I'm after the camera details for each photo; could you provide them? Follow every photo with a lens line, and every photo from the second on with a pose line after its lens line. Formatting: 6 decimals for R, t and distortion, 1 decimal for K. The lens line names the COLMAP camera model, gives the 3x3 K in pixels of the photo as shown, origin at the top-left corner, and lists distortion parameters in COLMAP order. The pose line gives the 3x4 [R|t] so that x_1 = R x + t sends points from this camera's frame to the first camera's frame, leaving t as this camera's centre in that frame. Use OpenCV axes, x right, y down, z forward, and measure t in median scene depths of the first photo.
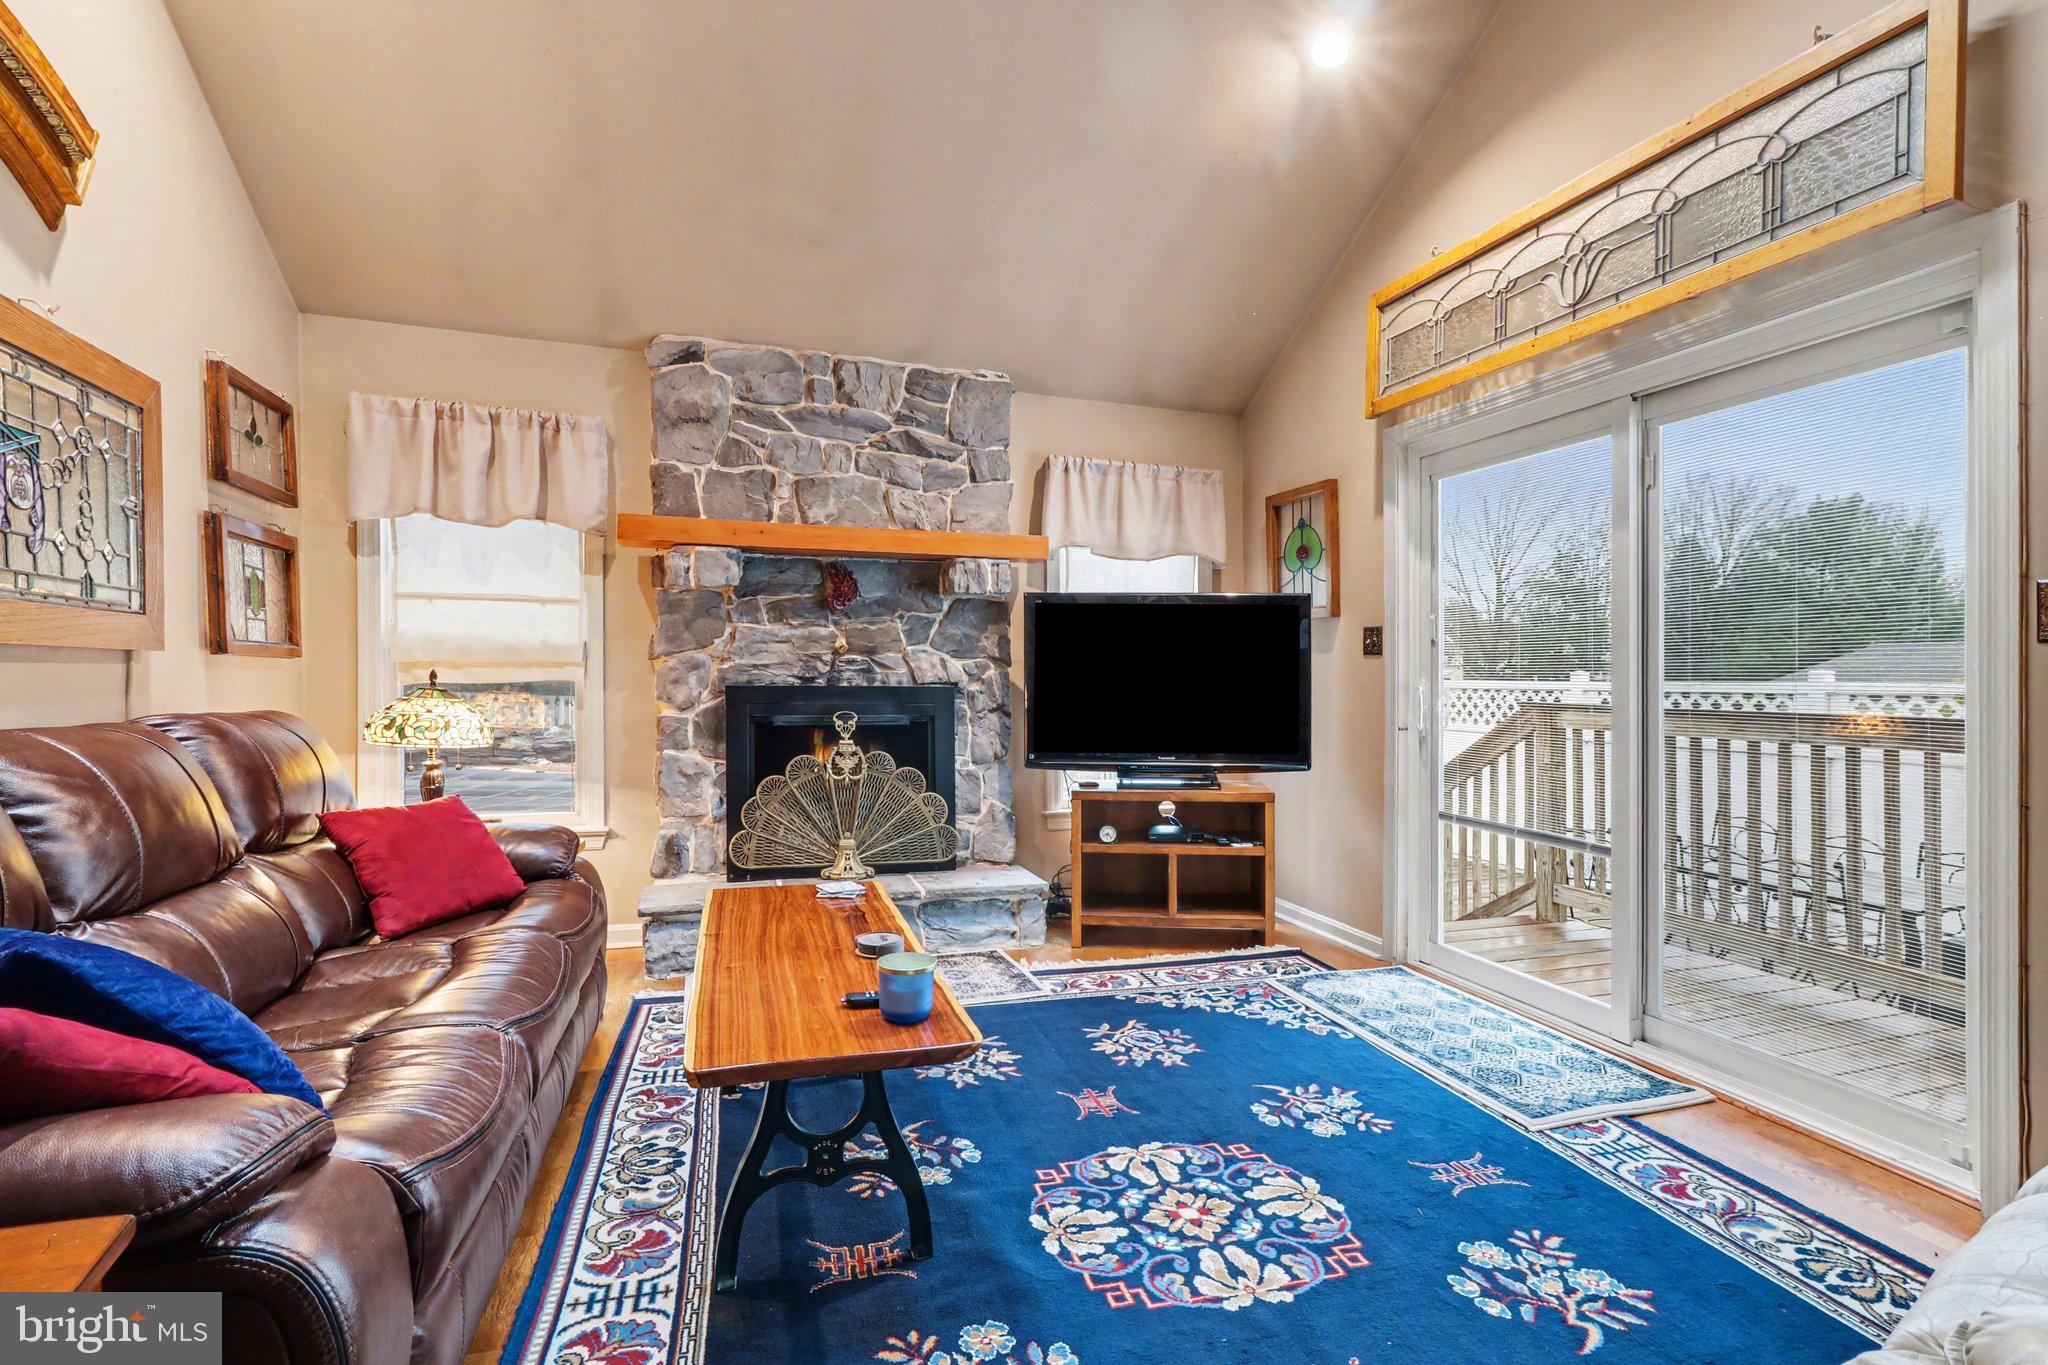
lens RADIAL K [[970.9, 0, 1003.4], [0, 970.9, 704.9], [0, 0, 1]] dist [-0.009799, 0.004965]
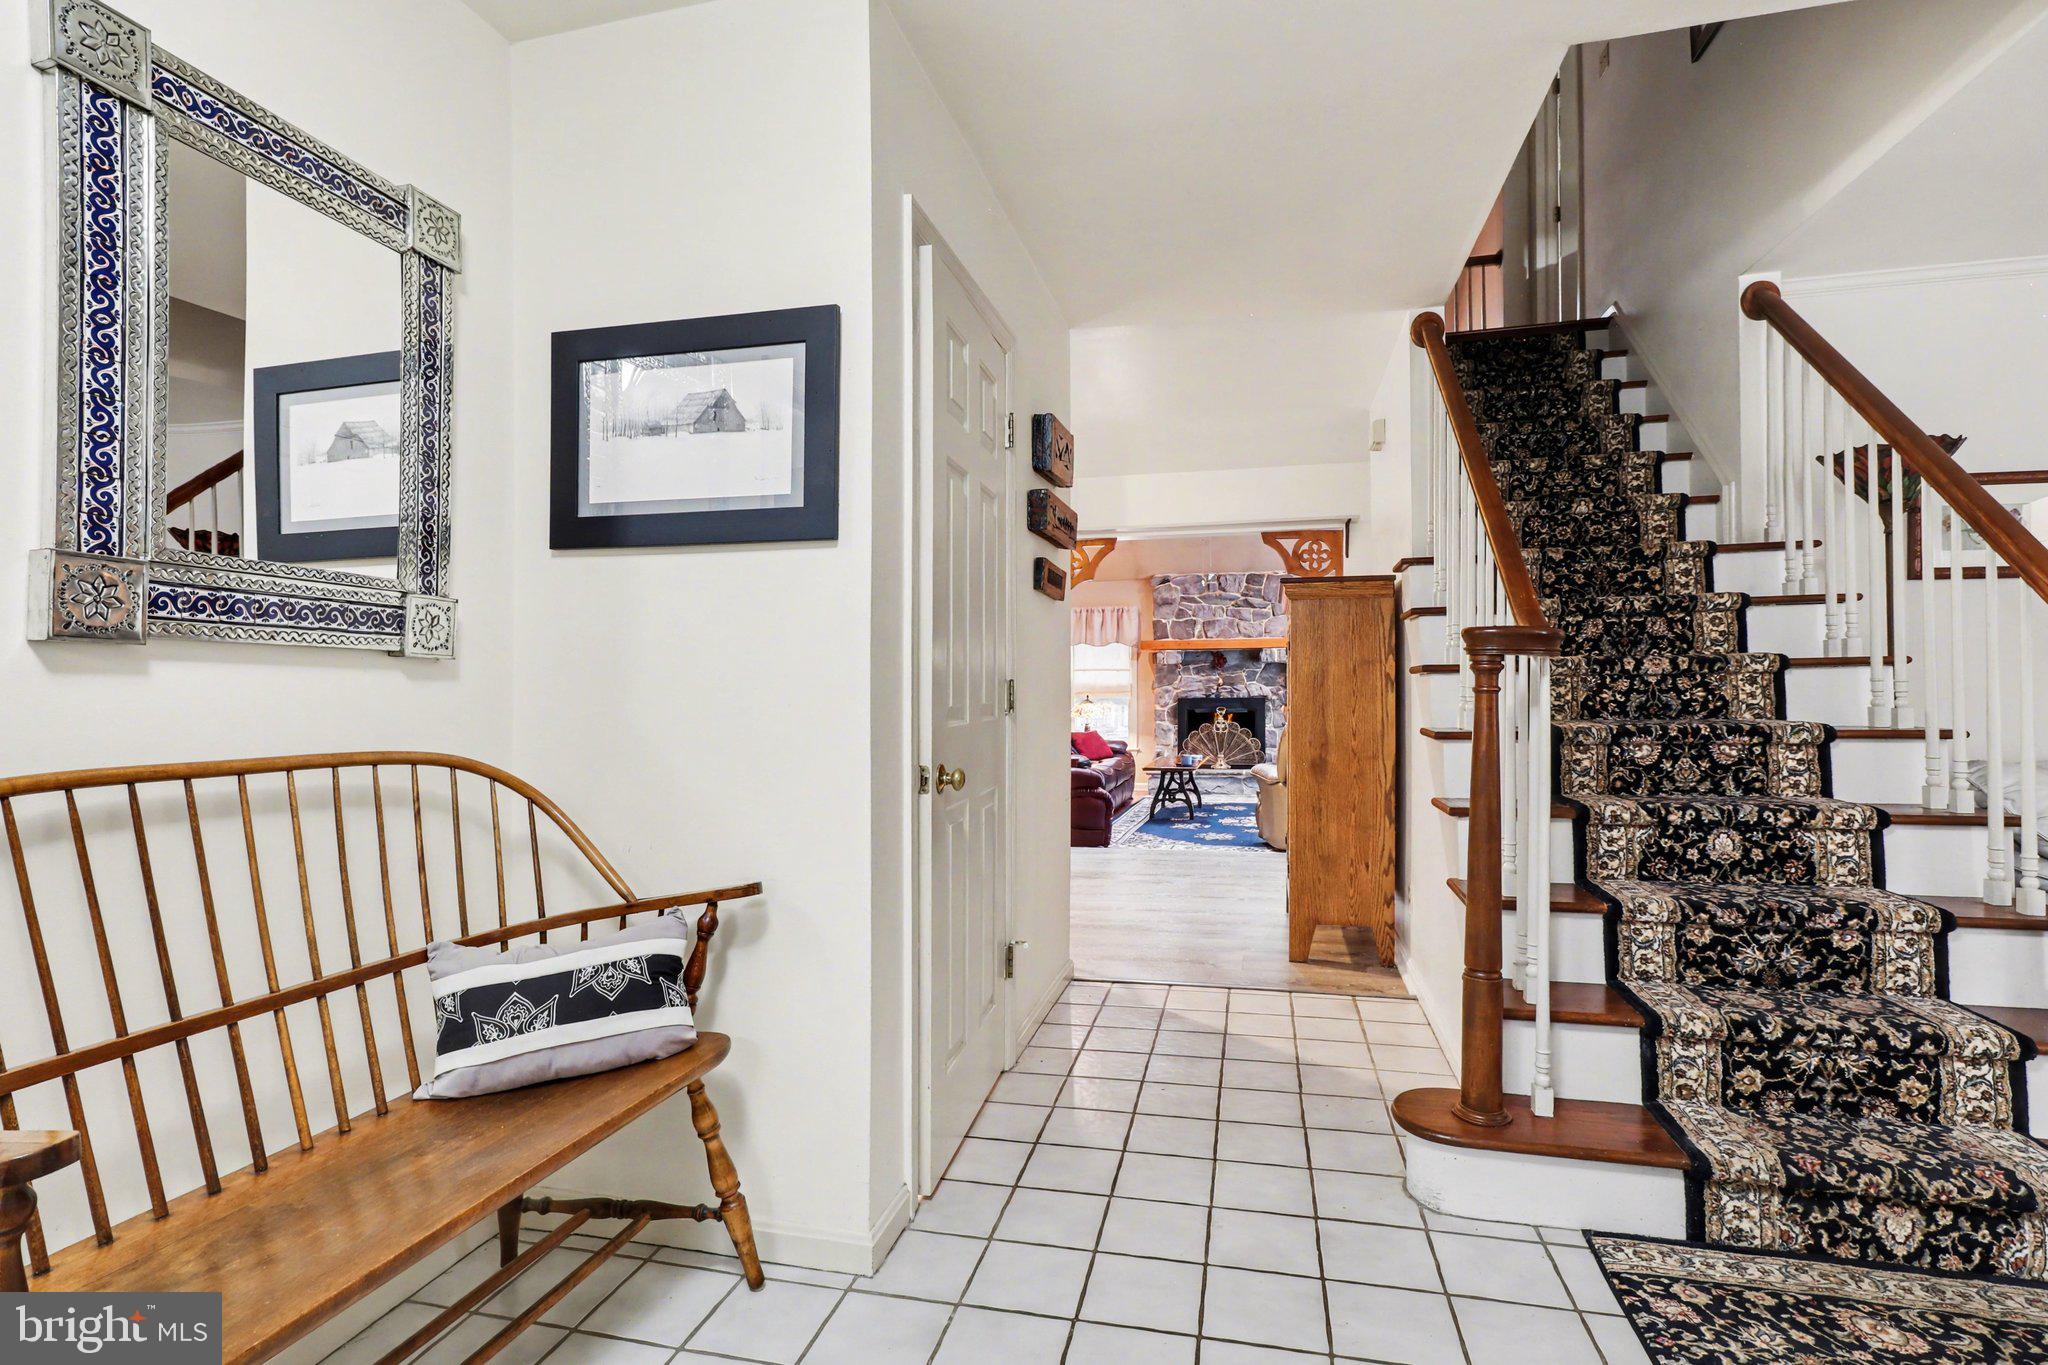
lens RADIAL K [[970.9, 0, 1021.4], [0, 970.9, 693.1], [0, 0, 1]] dist [-0.009799, 0.004965]
pose [[0.851599, -0.008370, -0.524127, 0.777901], [0.001781, 0.999913, -0.013075, 0.001084], [0.524190, 0.010201, 0.851540, -1.581026]]
